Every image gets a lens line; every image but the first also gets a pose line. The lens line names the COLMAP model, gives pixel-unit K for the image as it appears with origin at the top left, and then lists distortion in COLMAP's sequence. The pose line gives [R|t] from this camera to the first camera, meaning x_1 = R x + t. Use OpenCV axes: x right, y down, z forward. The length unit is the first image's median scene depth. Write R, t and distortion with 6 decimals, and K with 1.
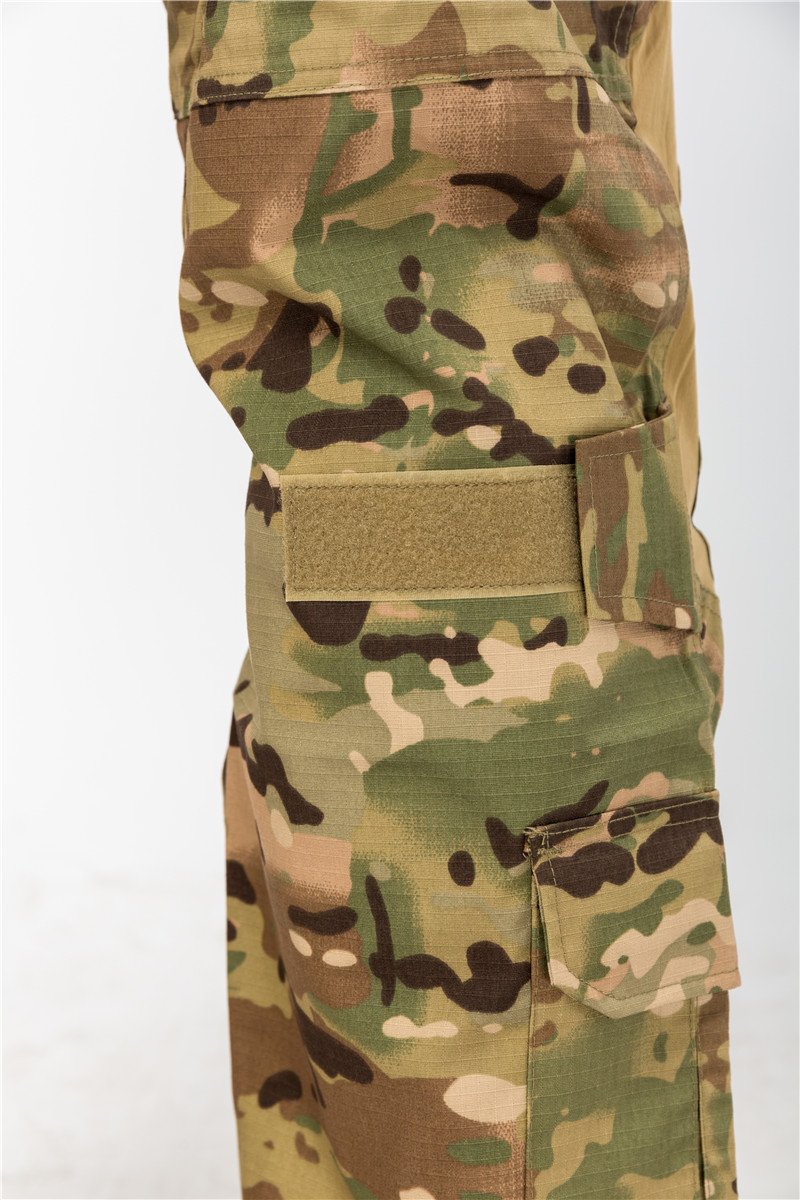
lens RADIAL K [[2388.4, 0, 399.6], [0, 2388.4, 601.1], [0, 0, 1]] dist [-0.054545, 0.000000]
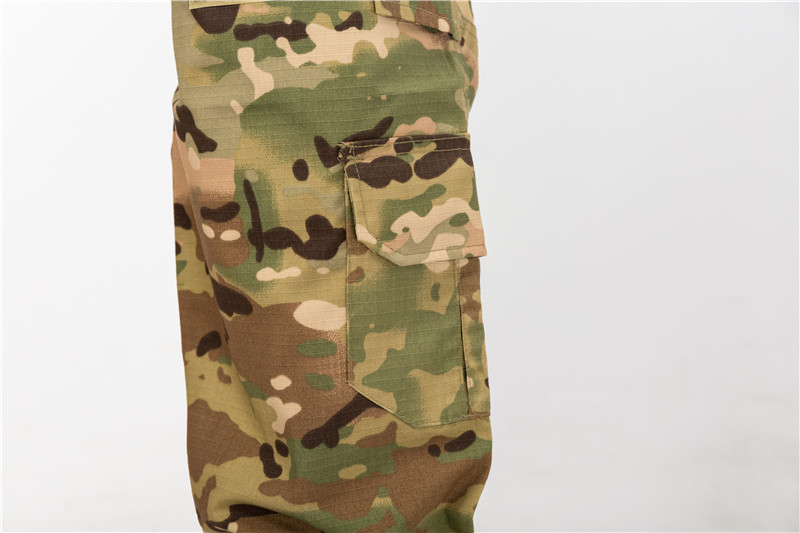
lens RADIAL K [[1592.3, 0, 400.3], [0, 1592.3, 265.7], [0, 0, 1]] dist [-0.054545, 0.000000]
pose [[0.999634, -0.024159, -0.012151, 0.102145], [0.024118, 0.999703, -0.003497, 0.177717], [0.012232, 0.003202, 0.999920, -0.068260]]
